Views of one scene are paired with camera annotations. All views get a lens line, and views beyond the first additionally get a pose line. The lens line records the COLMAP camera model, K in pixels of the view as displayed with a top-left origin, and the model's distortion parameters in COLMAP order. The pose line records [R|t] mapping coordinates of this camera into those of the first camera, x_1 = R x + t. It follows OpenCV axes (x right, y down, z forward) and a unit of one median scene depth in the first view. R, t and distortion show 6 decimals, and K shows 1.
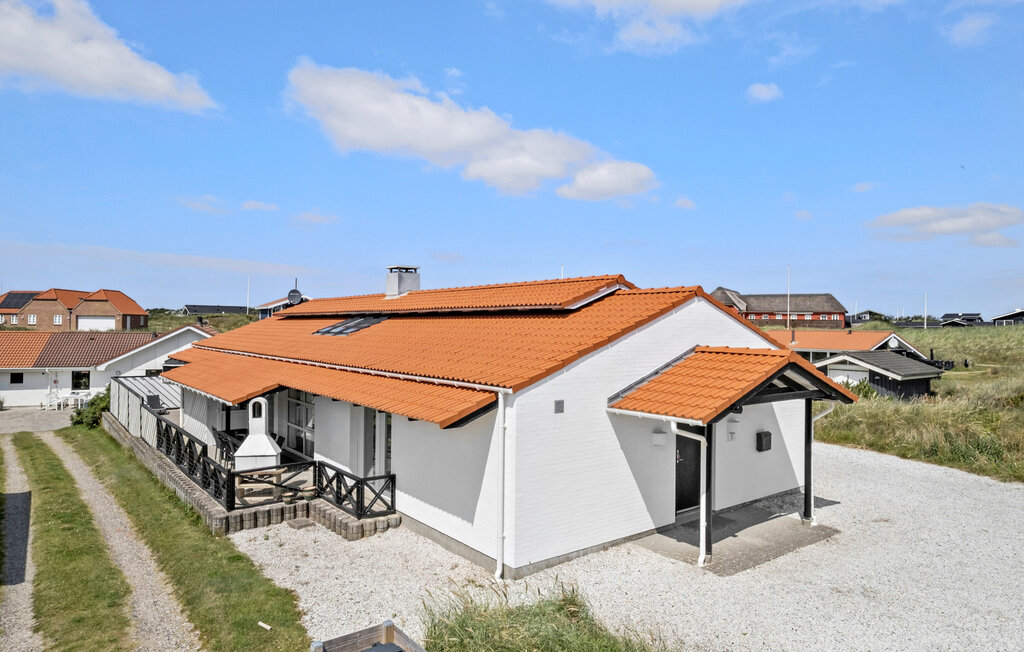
lens RADIAL K [[637.9, 0, 512.0], [0, 637.9, 326.0], [0, 0, 1]] dist [0.001589, 0.000807]
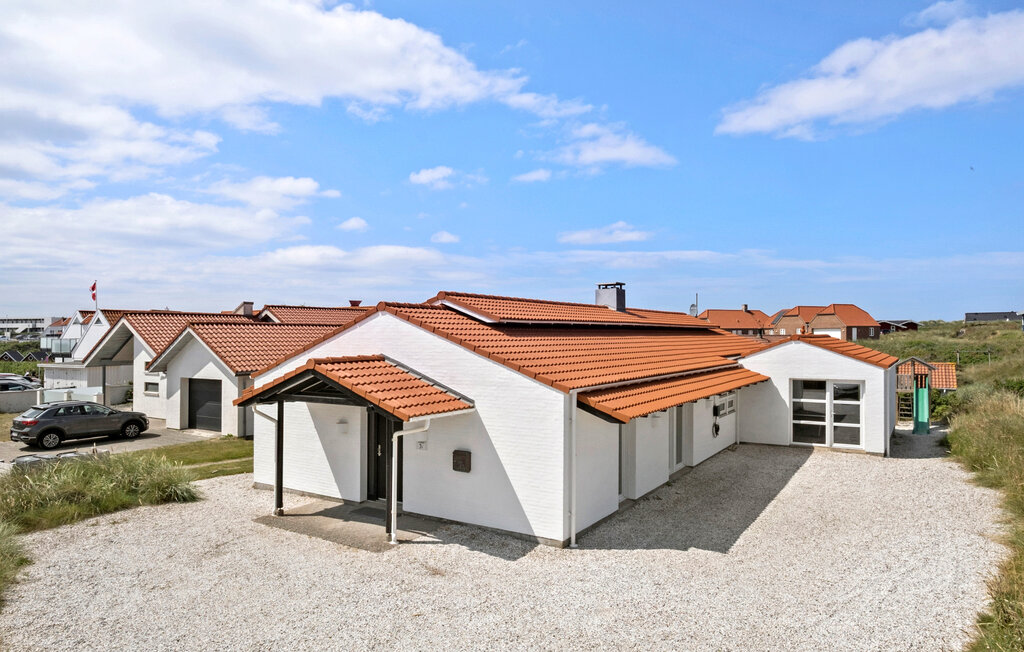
lens RADIAL K [[637.9, 0, 512.0], [0, 637.9, 326.0], [0, 0, 1]] dist [0.001589, 0.000807]
pose [[0.343758, -0.018190, -0.938882, 0.861435], [0.001564, 0.999822, -0.018798, 0.001274], [0.939057, 0.004993, 0.343725, 0.498072]]
